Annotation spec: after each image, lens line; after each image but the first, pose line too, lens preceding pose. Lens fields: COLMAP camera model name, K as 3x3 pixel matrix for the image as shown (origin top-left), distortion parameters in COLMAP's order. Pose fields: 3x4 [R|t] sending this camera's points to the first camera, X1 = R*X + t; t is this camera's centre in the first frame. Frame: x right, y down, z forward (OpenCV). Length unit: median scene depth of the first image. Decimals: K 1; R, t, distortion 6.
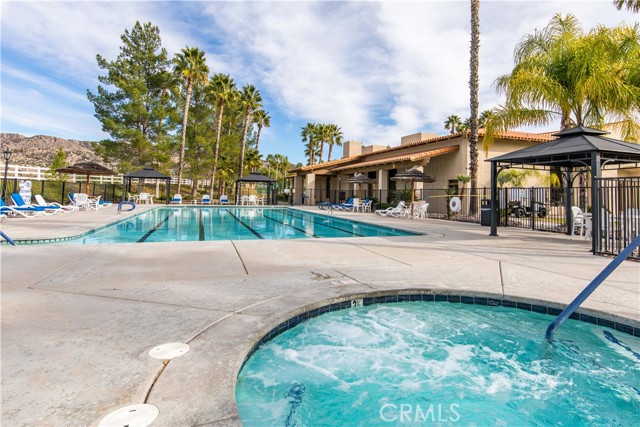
lens RADIAL K [[370.9, 0, 320.0], [0, 370.9, 213.5], [0, 0, 1]] dist [-0.003627, -0.000338]
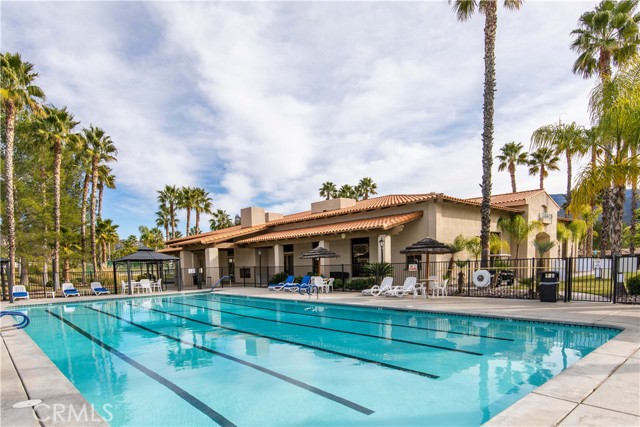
lens RADIAL K [[374.8, 0, 319.4], [0, 374.8, 316.8], [0, 0, 1]] dist [-0.001444, 0.000486]
pose [[0.909155, -0.106927, 0.402496, -0.089539], [0.073345, 0.992481, 0.097993, -0.012721], [-0.409948, -0.059570, 0.910162, 0.092269]]
